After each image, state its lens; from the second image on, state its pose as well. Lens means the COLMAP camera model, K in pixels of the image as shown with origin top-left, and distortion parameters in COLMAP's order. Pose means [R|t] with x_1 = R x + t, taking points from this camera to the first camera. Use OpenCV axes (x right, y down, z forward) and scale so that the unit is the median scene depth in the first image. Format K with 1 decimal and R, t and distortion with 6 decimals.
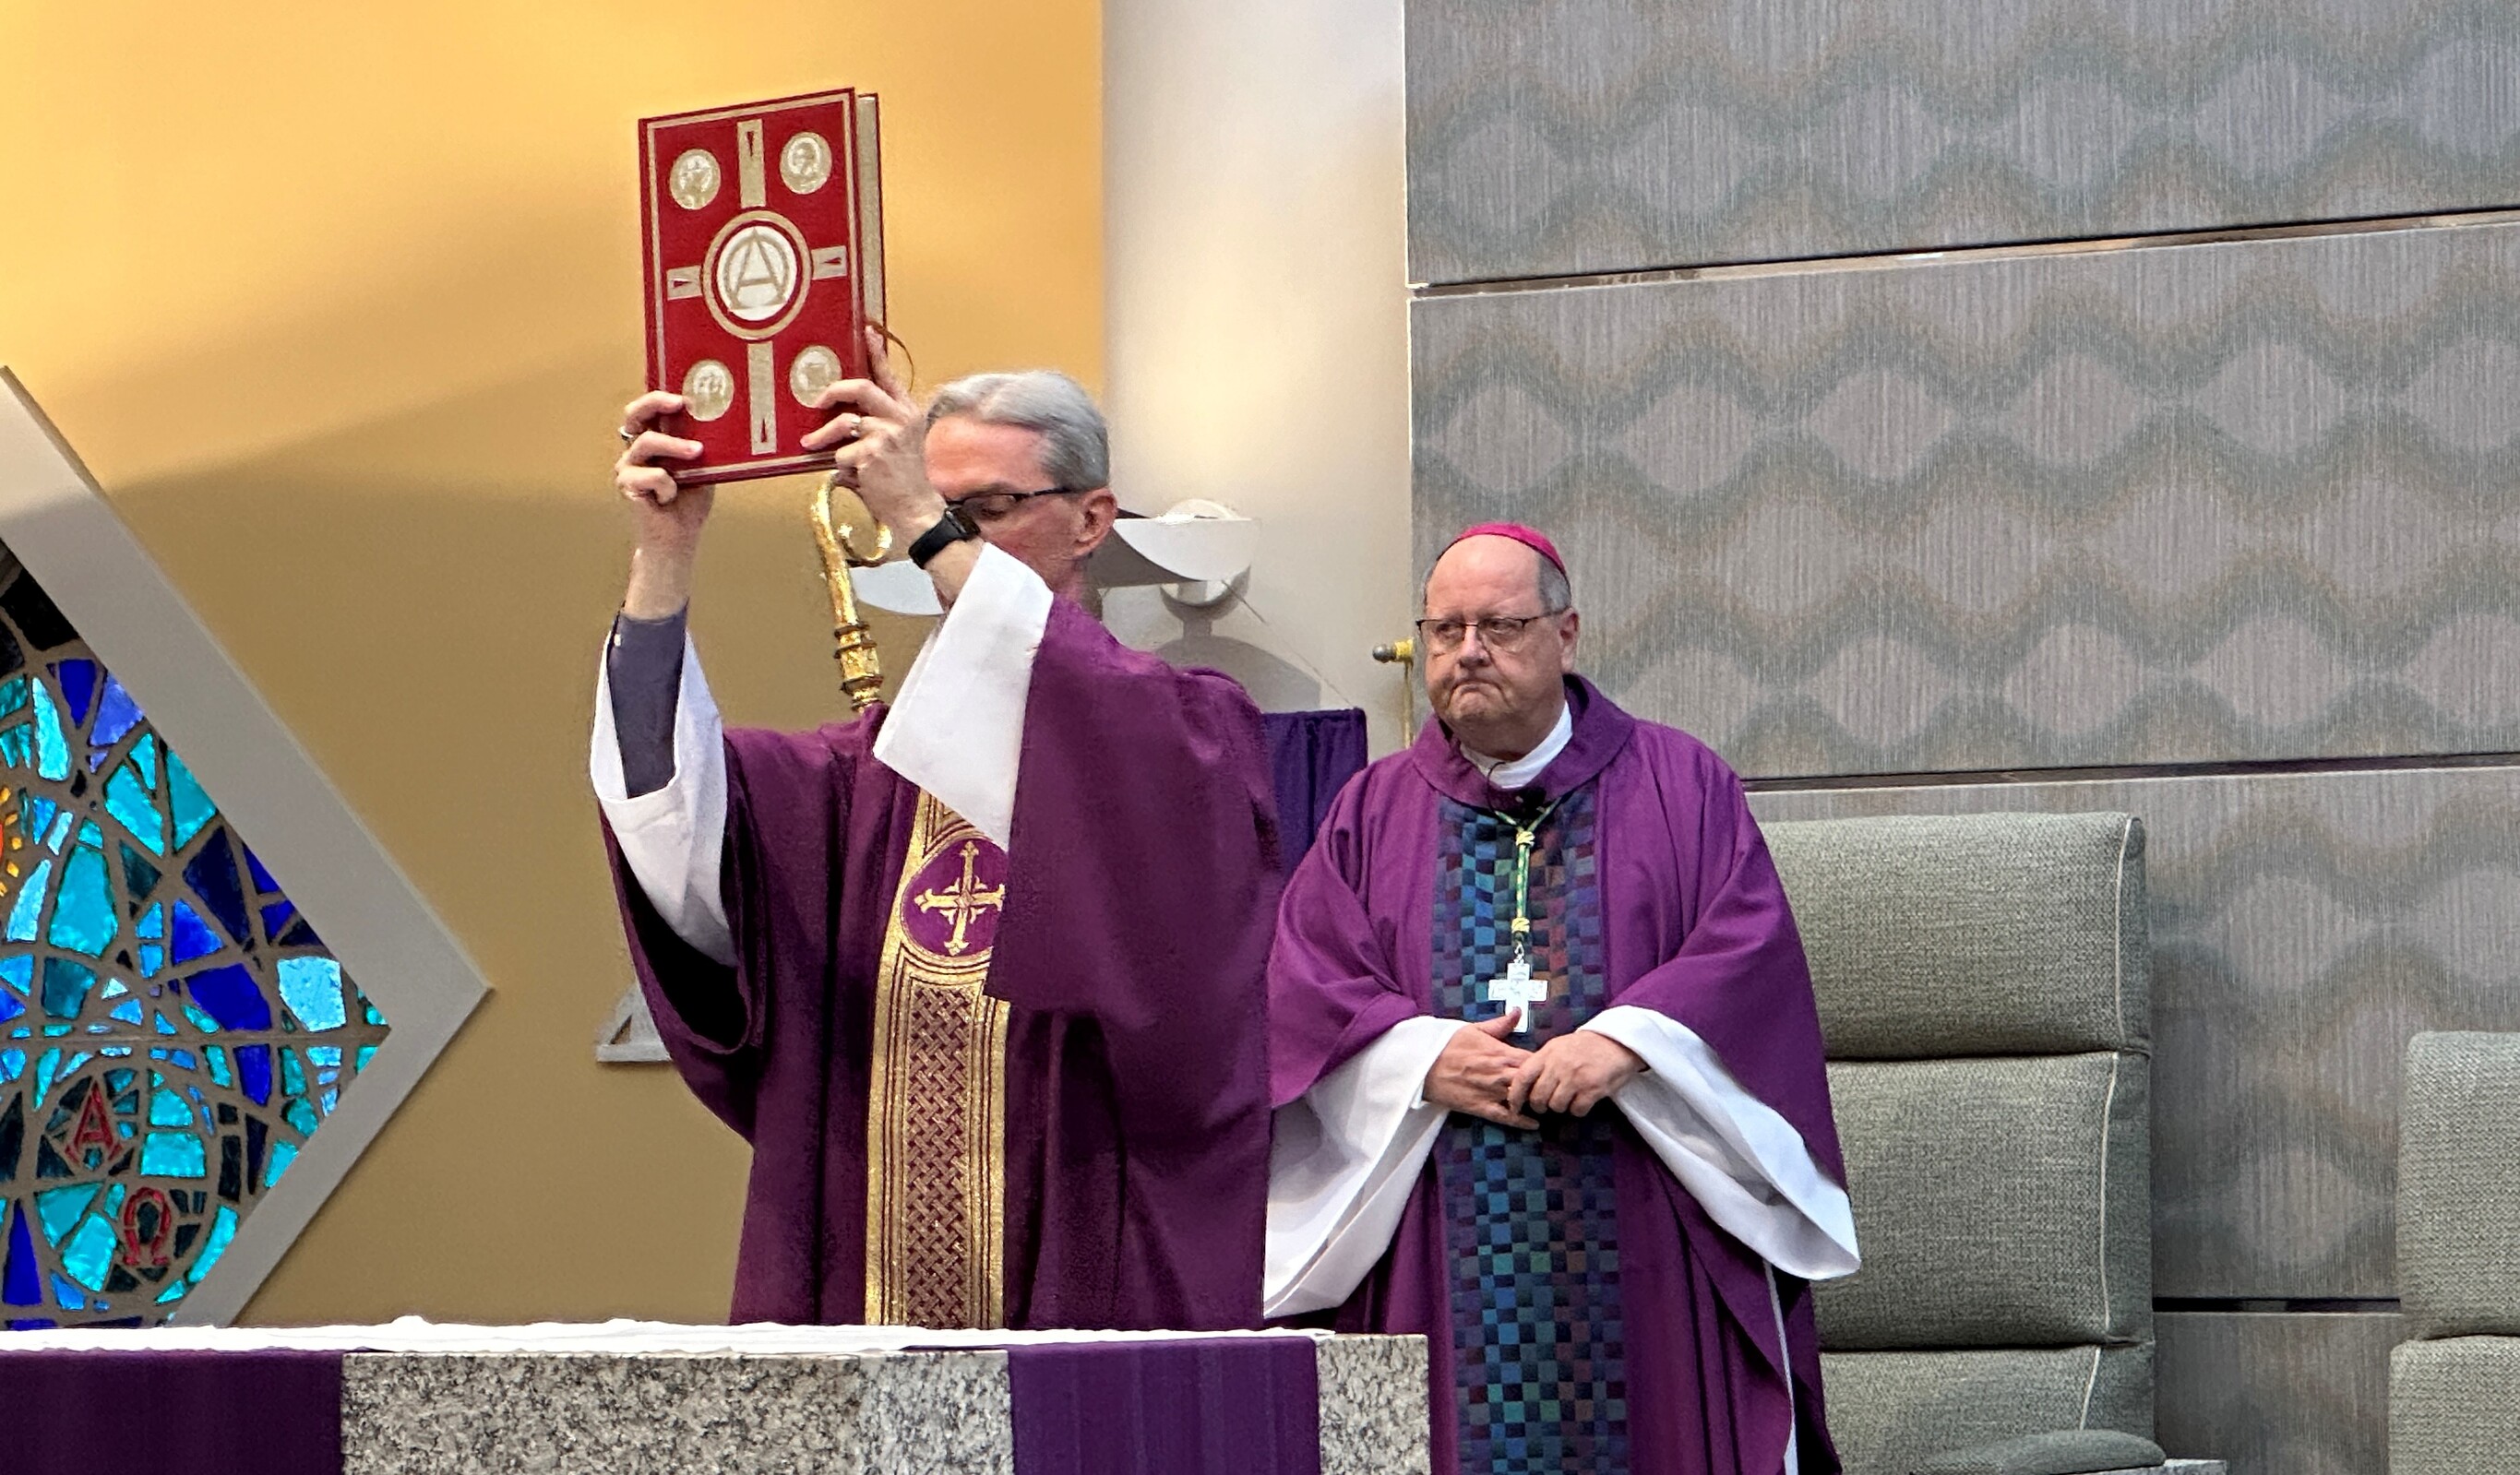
lens RADIAL K [[8531.7, 0, 1260.6], [0, 8531.7, 736.4], [0, 0, 1]] dist [-0.011359, 0.000000]
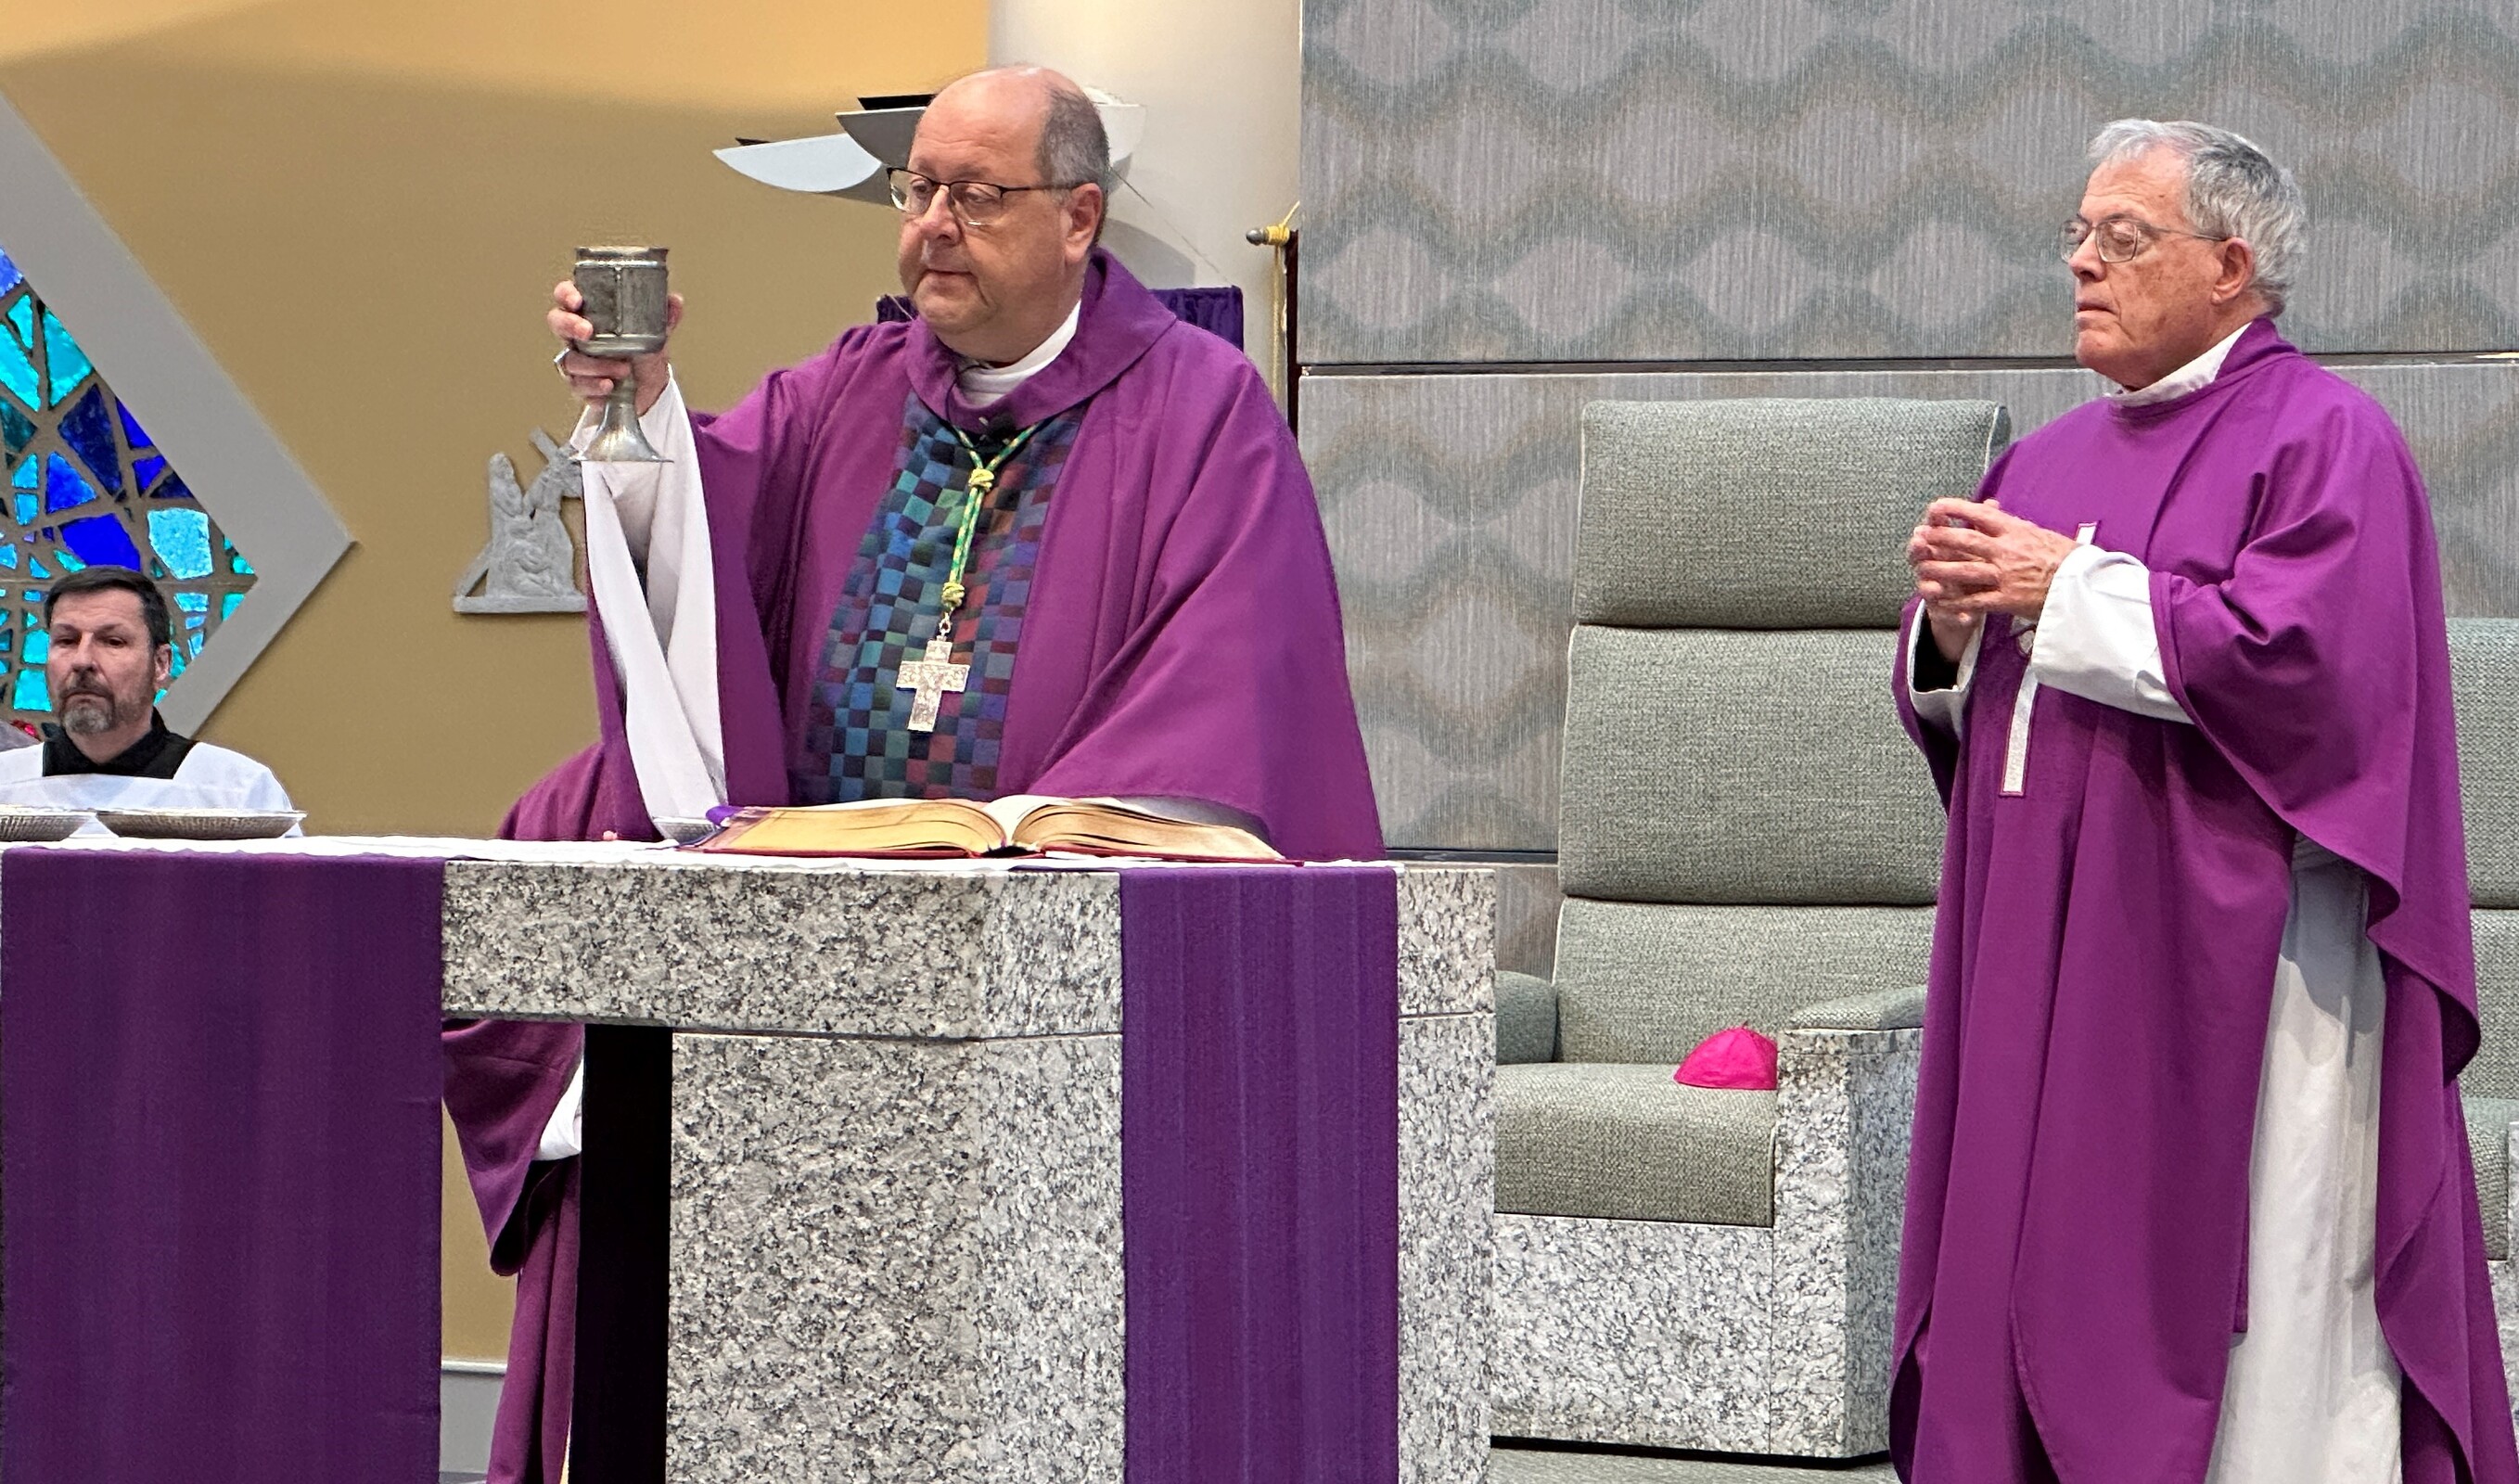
lens RADIAL K [[7392.9, 0, 1261.3], [0, 7392.9, 739.3], [0, 0, 1]] dist [-0.017228, 0.000000]
pose [[0.997875, 0.024244, 0.060486, -0.042515], [-0.027115, 0.998522, 0.047109, 0.010049], [-0.059255, -0.048649, 0.997057, 0.092291]]
